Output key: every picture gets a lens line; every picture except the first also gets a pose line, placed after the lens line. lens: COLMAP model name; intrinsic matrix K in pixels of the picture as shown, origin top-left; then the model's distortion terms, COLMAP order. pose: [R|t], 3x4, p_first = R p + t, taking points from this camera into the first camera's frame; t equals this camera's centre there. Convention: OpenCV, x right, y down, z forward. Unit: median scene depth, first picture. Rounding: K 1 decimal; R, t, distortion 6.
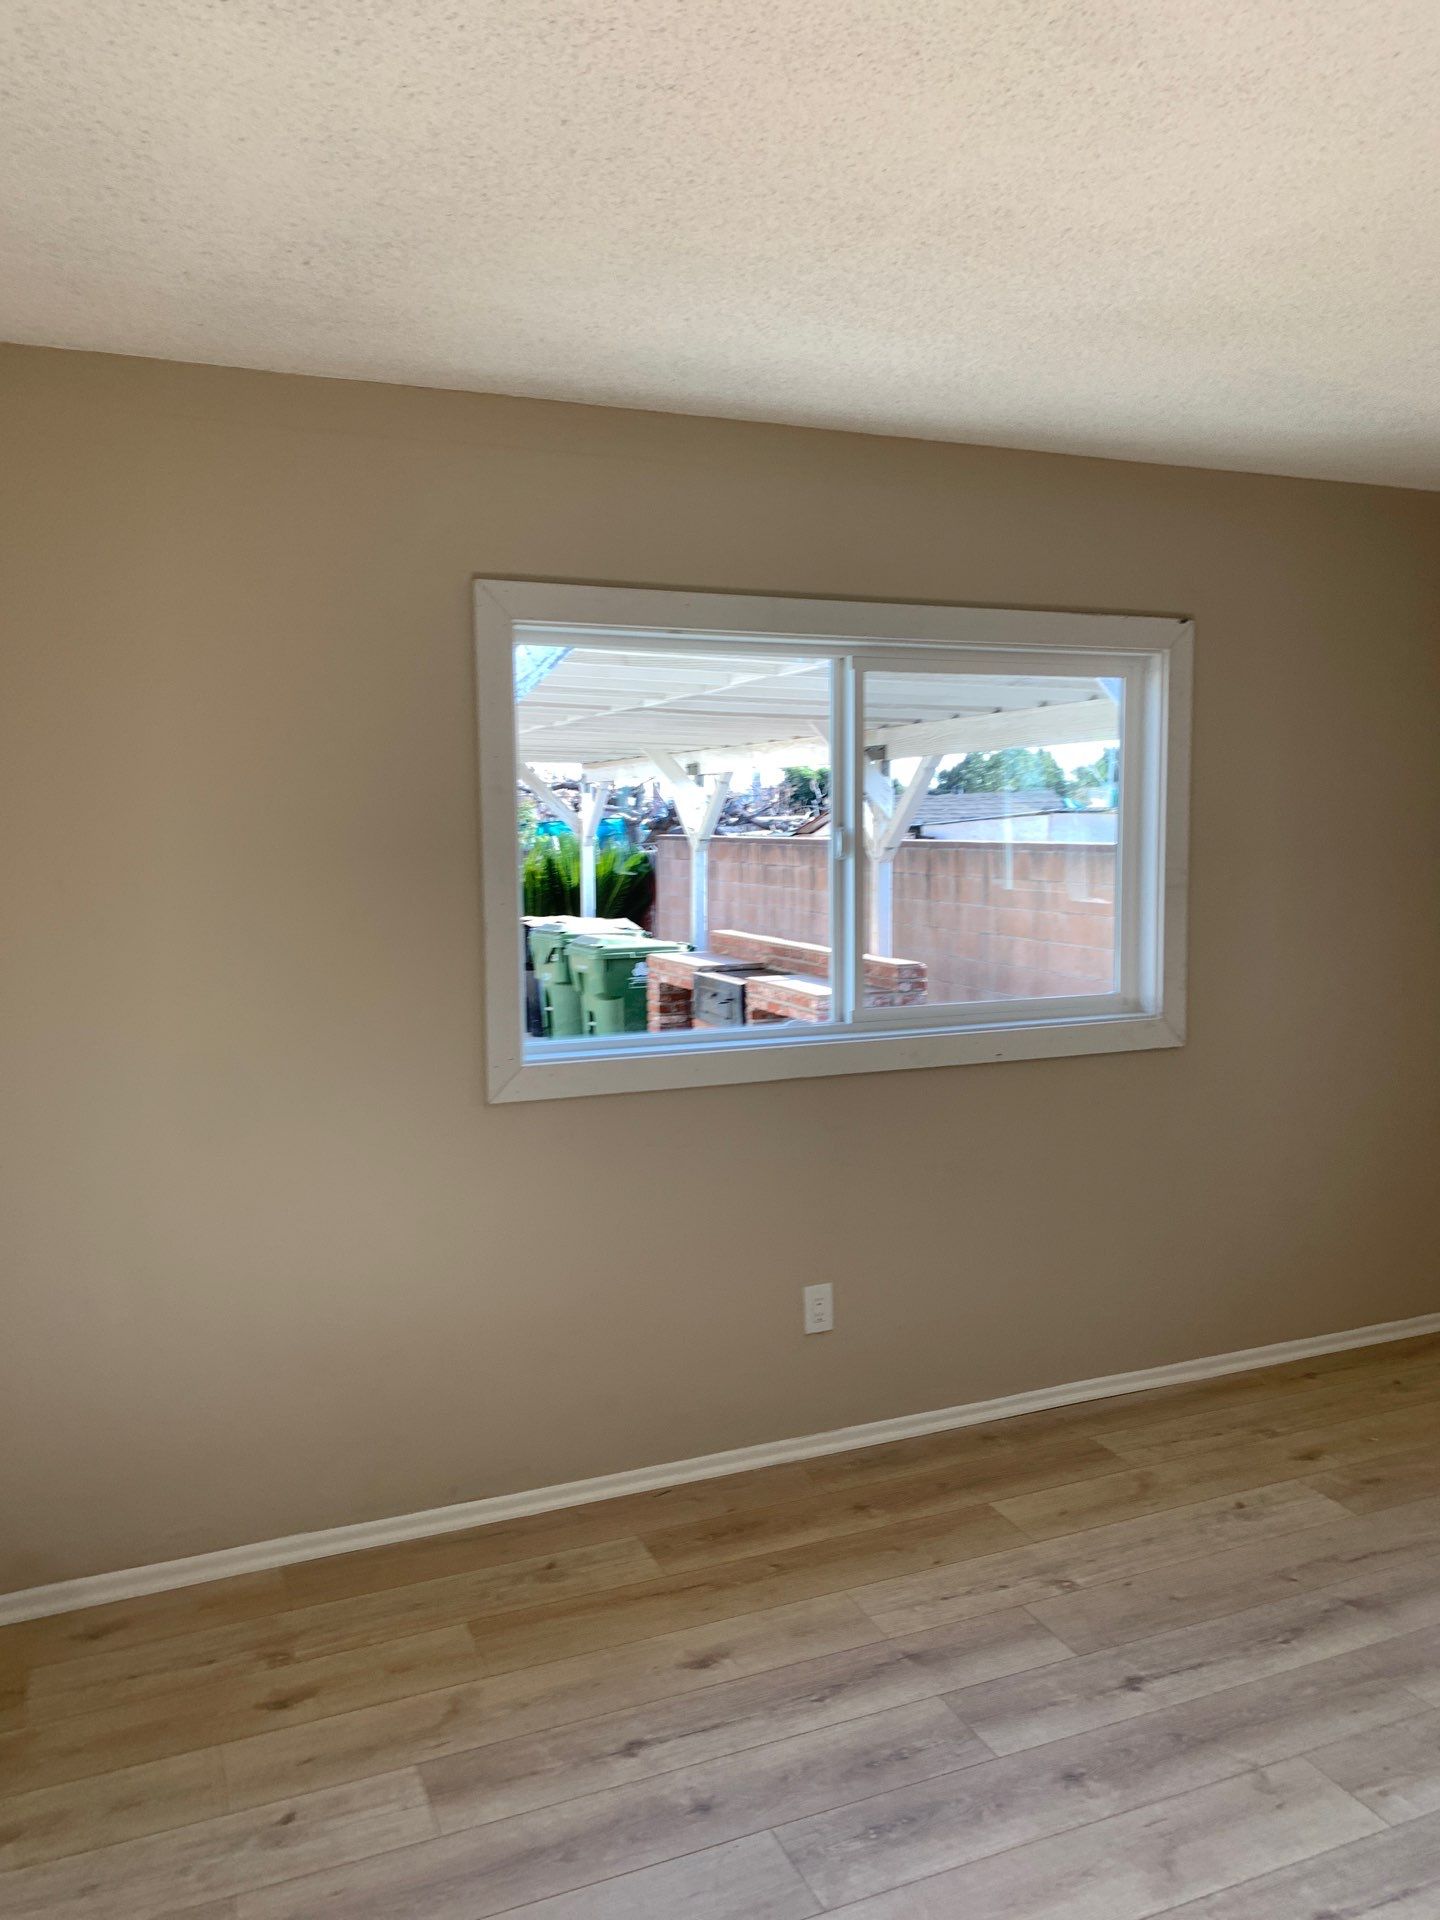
lens RADIAL K [[1455.4, 0, 729.4], [0, 1455.4, 968.7], [0, 0, 1]] dist [0.028951, -0.033339]
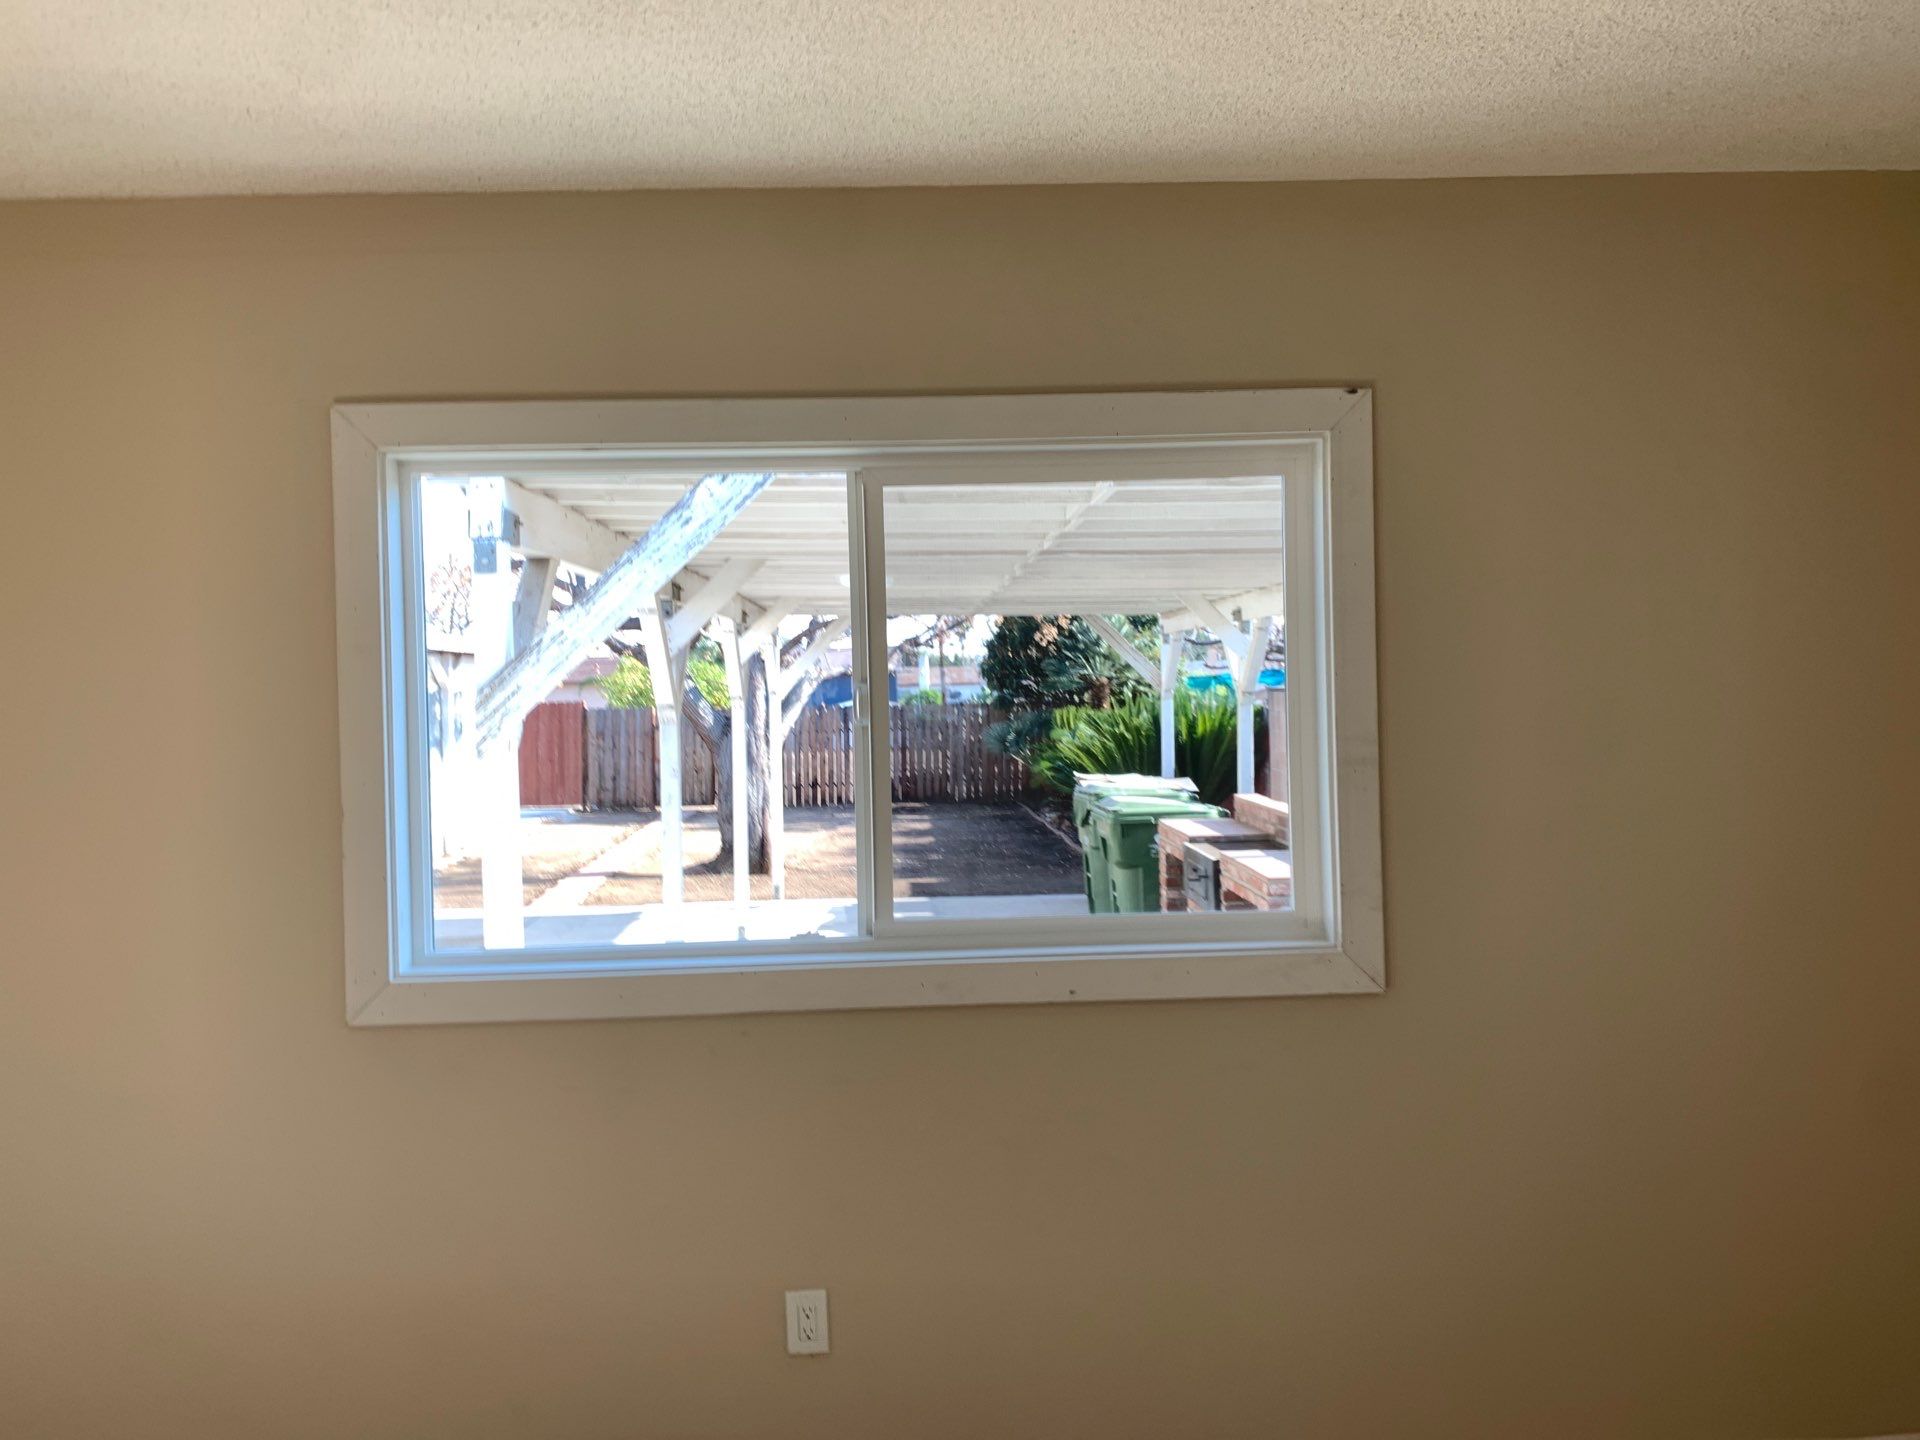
lens RADIAL K [[1455.4, 0, 936.3], [0, 1455.4, 695.5], [0, 0, 1]] dist [0.028951, -0.033339]
pose [[0.931839, -0.010811, -0.362712, 0.409708], [-0.020360, 0.996424, -0.082008, -0.029549], [0.362301, 0.083803, 0.928286, 0.300857]]
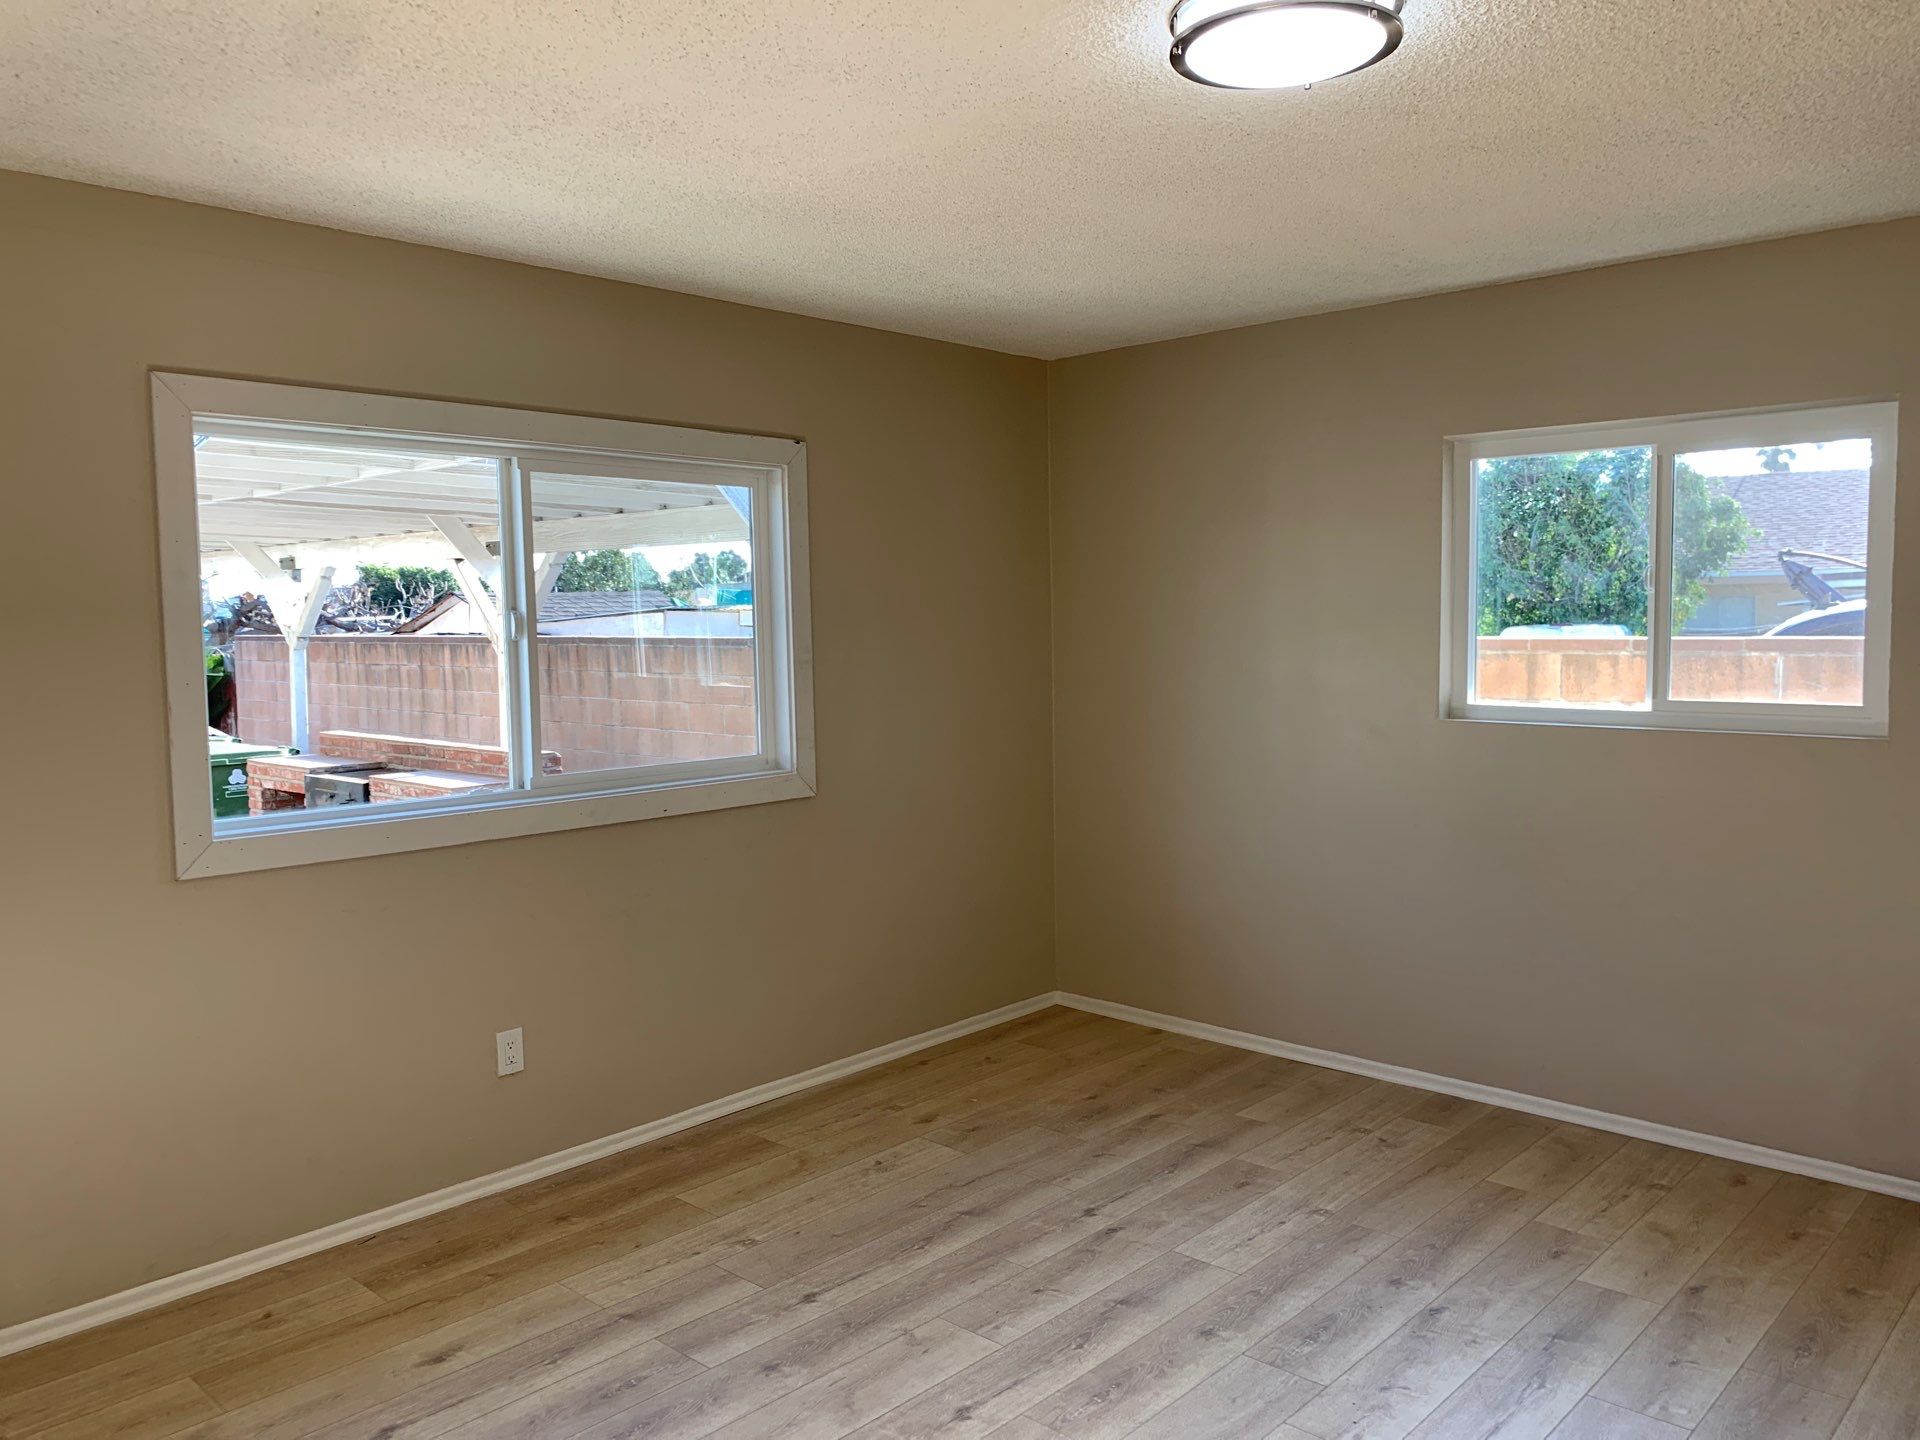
lens RADIAL K [[1455.4, 0, 969.5], [0, 1455.4, 726.6], [0, 0, 1]] dist [0.028951, -0.033339]
pose [[0.907432, -0.035303, 0.418714, -0.077630], [0.047972, 0.998653, -0.019765, 0.028539], [-0.417452, 0.038022, 0.907903, -0.149704]]
